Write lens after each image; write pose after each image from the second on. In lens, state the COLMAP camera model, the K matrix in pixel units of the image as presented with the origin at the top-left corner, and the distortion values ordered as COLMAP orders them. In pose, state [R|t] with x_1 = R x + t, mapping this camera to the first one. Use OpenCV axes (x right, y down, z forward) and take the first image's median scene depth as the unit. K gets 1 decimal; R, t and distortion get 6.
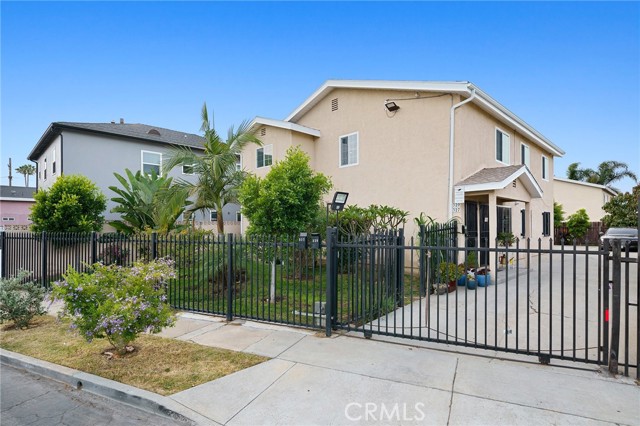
lens RADIAL K [[331.1, 0, 317.5], [0, 331.1, 215.6], [0, 0, 1]] dist [0.003554, 0.000977]
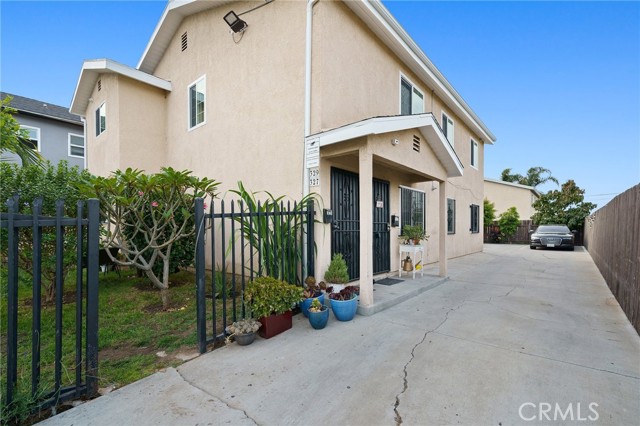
lens RADIAL K [[282.6, 0, 322.2], [0, 282.6, 220.1], [0, 0, 1]] dist [-0.000328, -0.000018]
pose [[0.996492, 0.008587, 0.083249, 0.206901], [-0.009138, 0.999939, 0.006249, 0.024523], [-0.083190, -0.006988, 0.996509, 0.266855]]
